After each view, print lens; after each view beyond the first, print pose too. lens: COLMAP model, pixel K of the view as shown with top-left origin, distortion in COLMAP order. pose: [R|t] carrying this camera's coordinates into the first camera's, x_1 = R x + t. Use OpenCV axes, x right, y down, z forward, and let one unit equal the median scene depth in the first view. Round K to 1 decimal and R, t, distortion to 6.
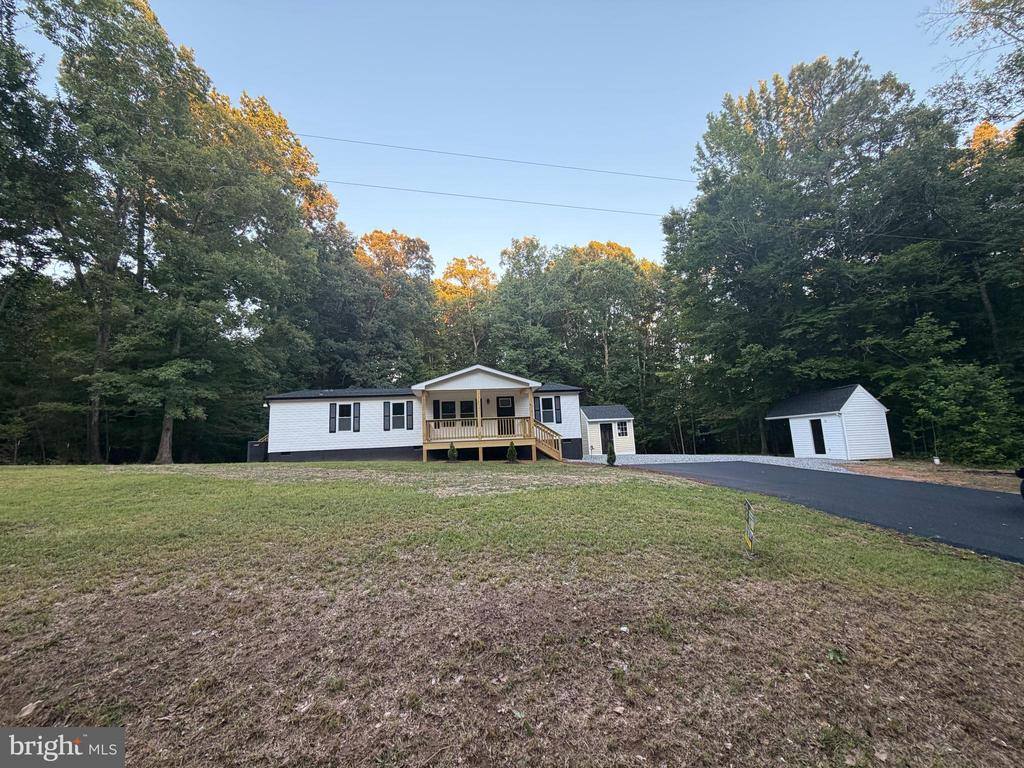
lens RADIAL K [[409.6, 0, 513.9], [0, 409.6, 384.2], [0, 0, 1]] dist [0.001719, -0.000546]
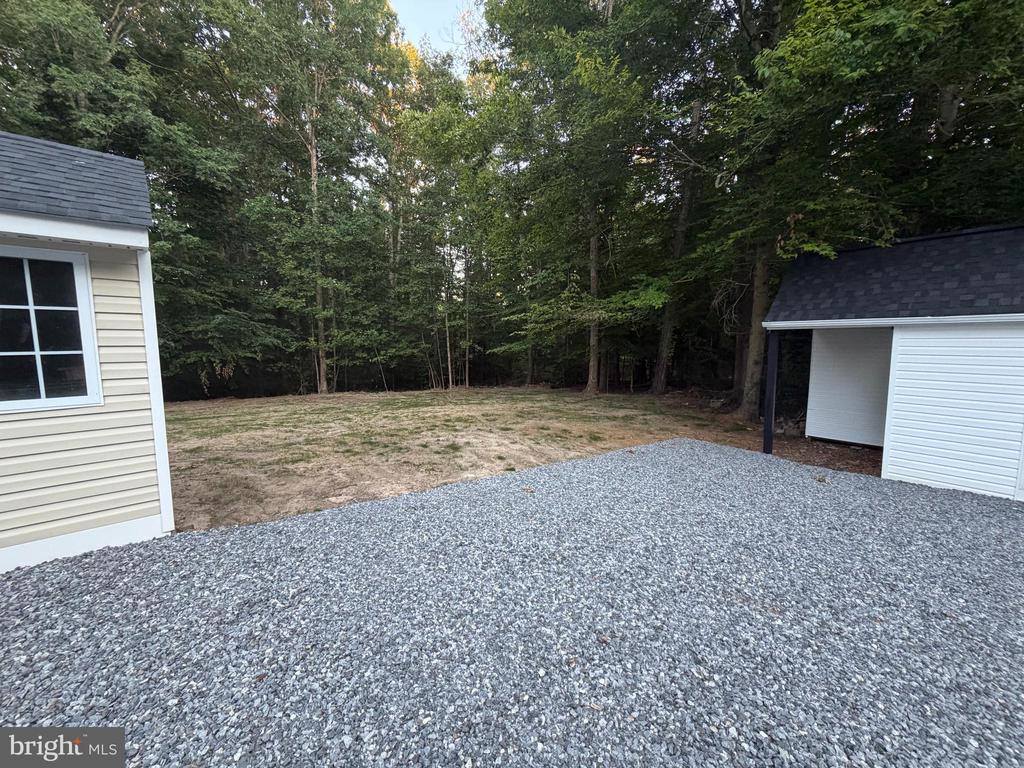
lens RADIAL K [[405.6, 0, 515.5], [0, 405.6, 382.3], [0, 0, 1]] dist [0.002274, 0.000373]
pose [[0.839496, -0.009946, 0.543275, 0.389746], [-0.114391, 0.974190, 0.194598, 0.108722], [-0.531189, -0.225510, 0.816691, 1.042137]]
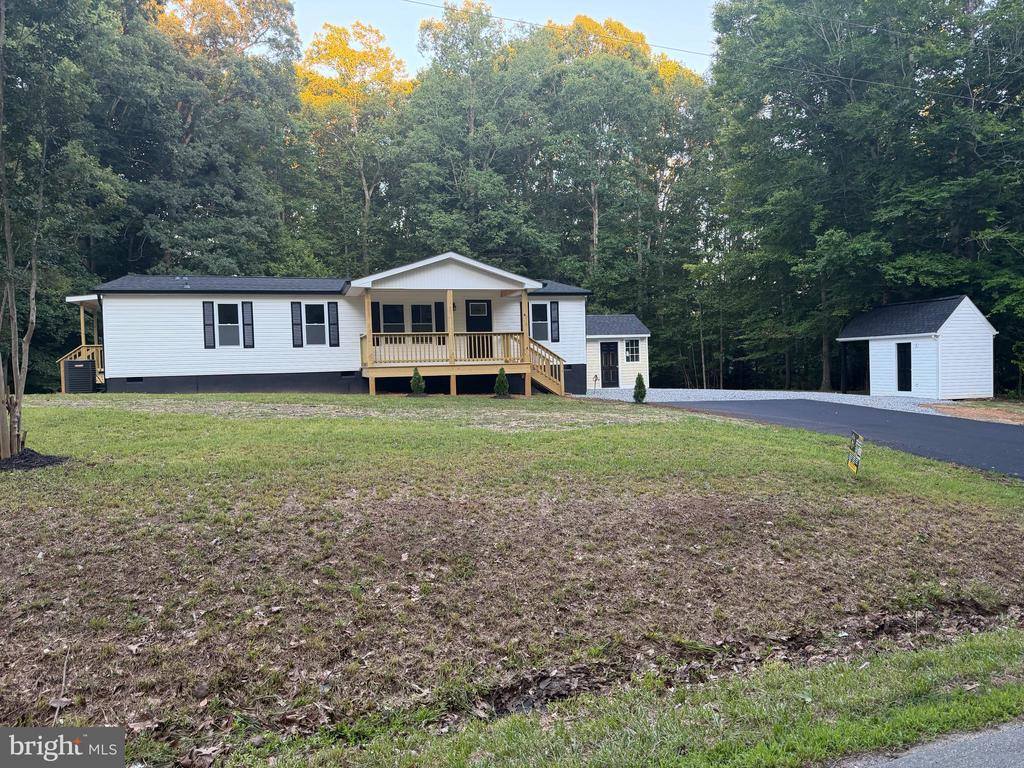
lens RADIAL K [[718.5, 0, 510.3], [0, 718.5, 389.9], [0, 0, 1]] dist [0.074492, -0.089758]
pose [[0.988807, 0.012713, 0.148661, -0.128688], [-0.038250, 0.984665, 0.170210, -0.023588], [-0.144217, -0.173991, 0.974130, -0.149076]]
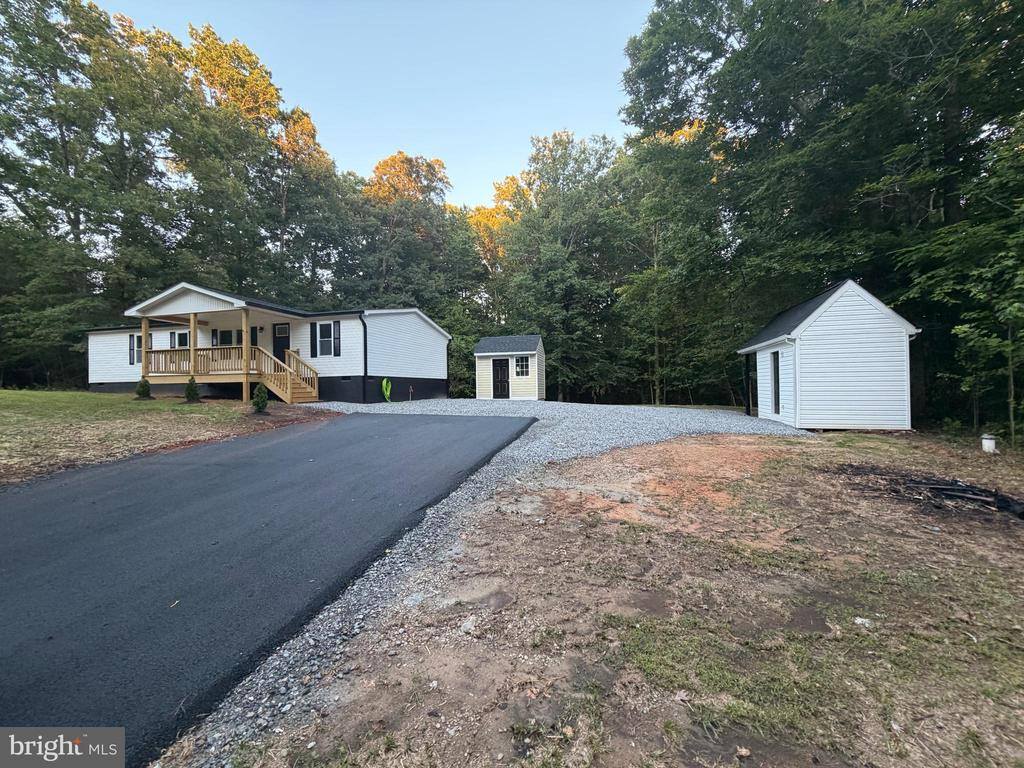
lens RADIAL K [[406.8, 0, 509.8], [0, 406.8, 384.7], [0, 0, 1]] dist [-0.000537, -0.000186]
pose [[0.920905, 0.029901, -0.388638, 0.658622], [0.027922, 0.989431, 0.142290, 0.044988], [0.388785, -0.141887, 0.910337, 0.382406]]
